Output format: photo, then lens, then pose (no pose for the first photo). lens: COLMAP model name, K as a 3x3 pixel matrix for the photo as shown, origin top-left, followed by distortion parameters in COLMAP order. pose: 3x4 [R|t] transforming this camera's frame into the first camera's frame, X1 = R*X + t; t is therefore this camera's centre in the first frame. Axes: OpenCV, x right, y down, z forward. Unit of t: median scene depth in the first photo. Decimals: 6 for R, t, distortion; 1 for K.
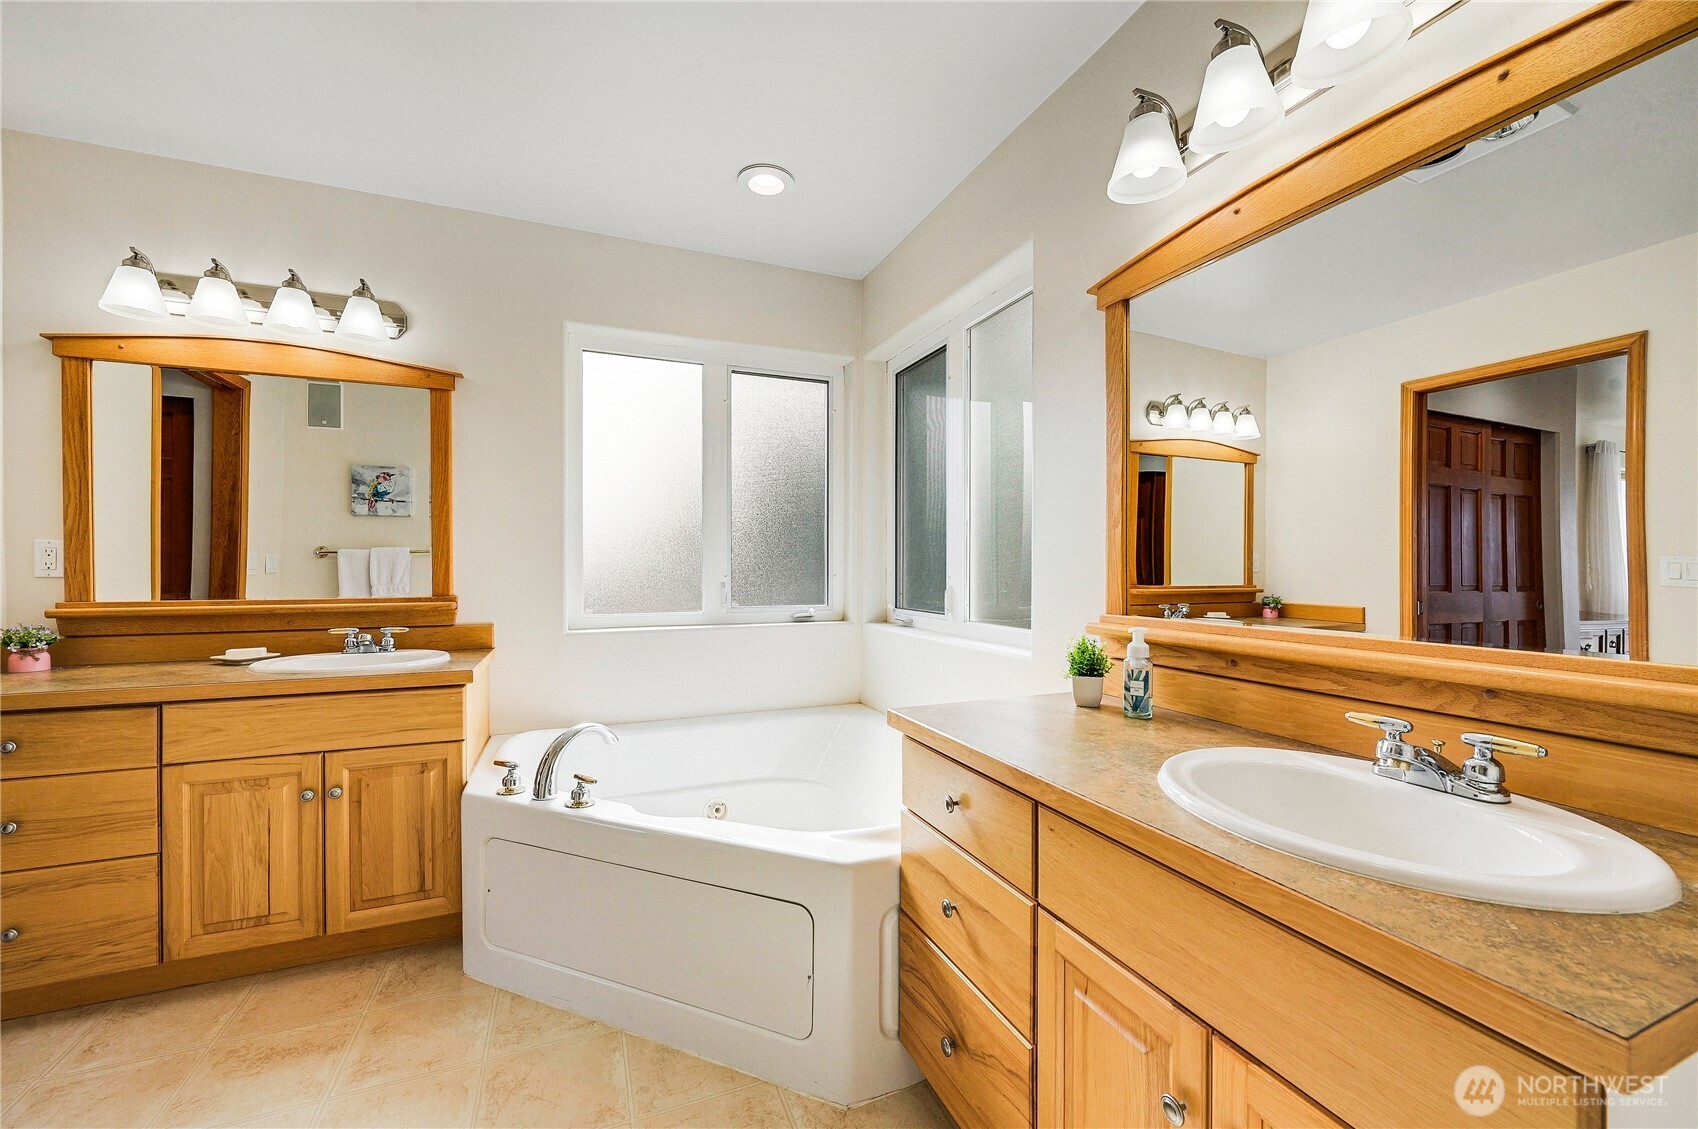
lens RADIAL K [[663.5, 0, 841.6], [0, 663.5, 574.7], [0, 0, 1]] dist [-0.008891, 0.000832]
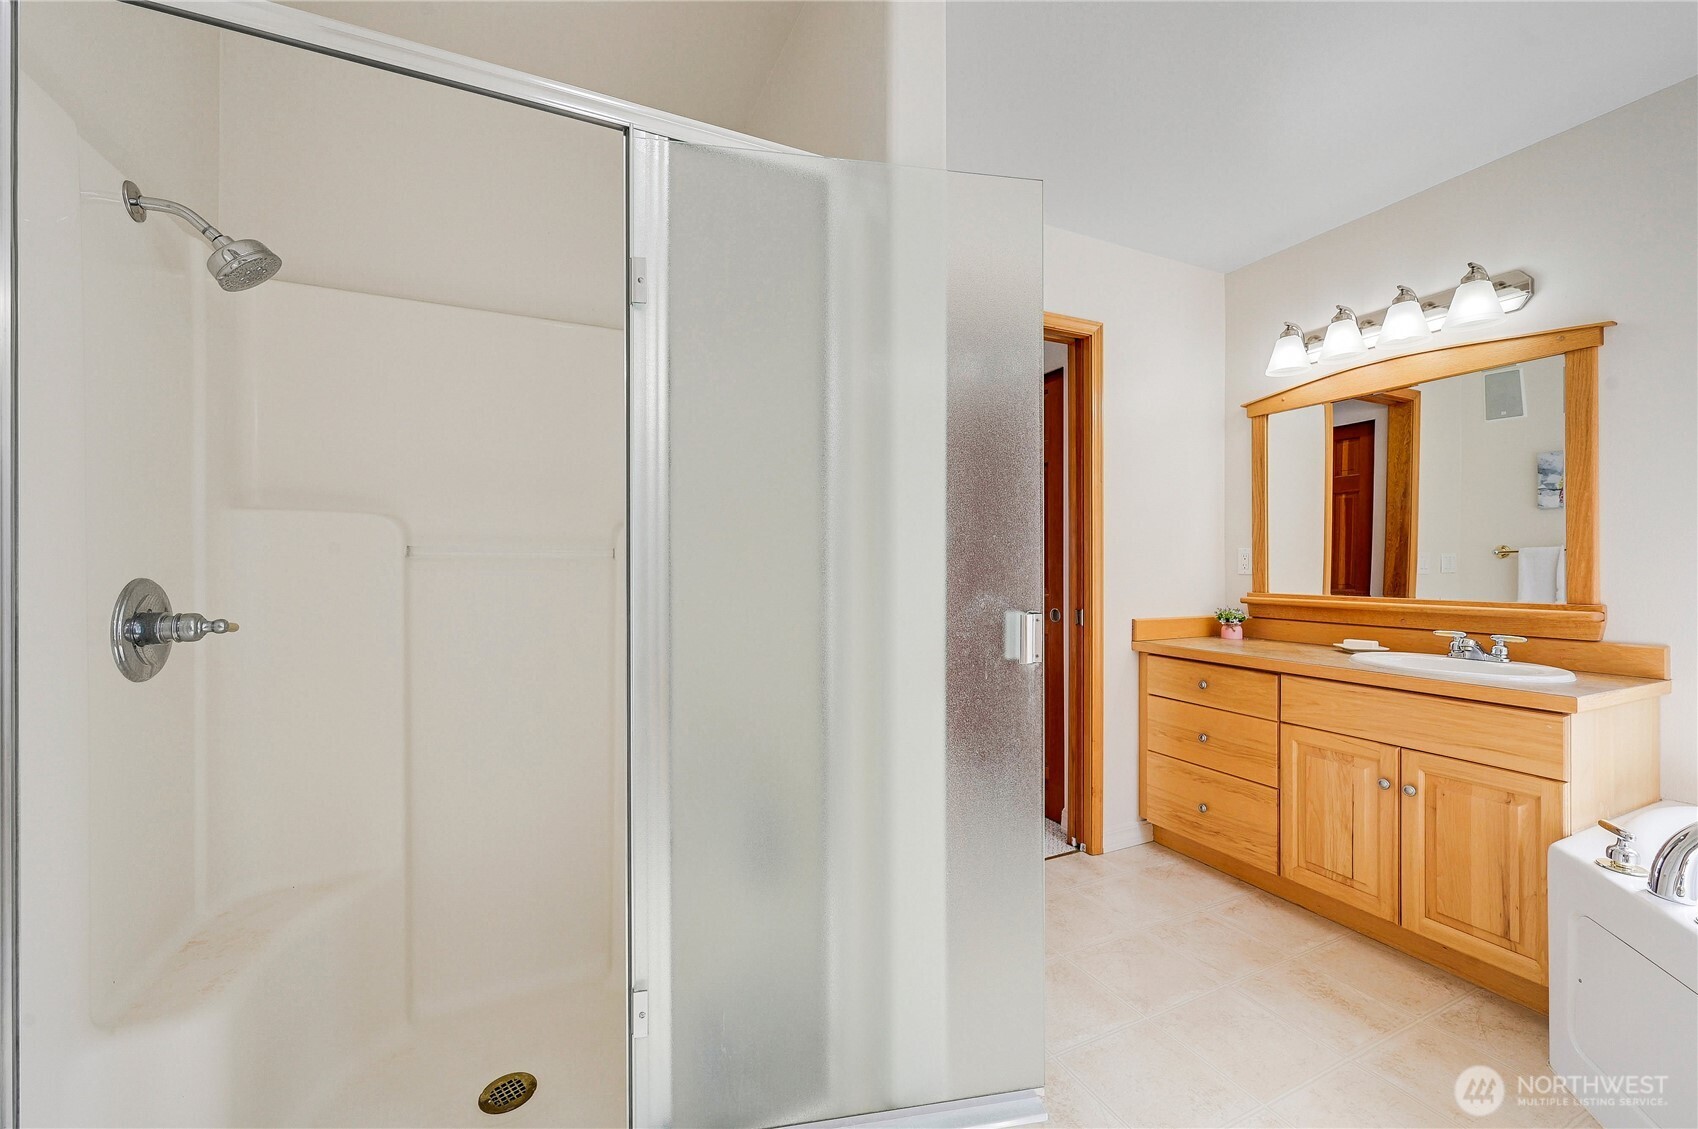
lens RADIAL K [[663.5, 0, 847.5], [0, 663.5, 568.1], [0, 0, 1]] dist [-0.008891, 0.000832]
pose [[0.037870, 0.003426, -0.999277, 0.199230], [-0.014354, 0.999893, 0.002884, -0.001627], [0.999180, 0.014234, 0.037916, 0.087961]]
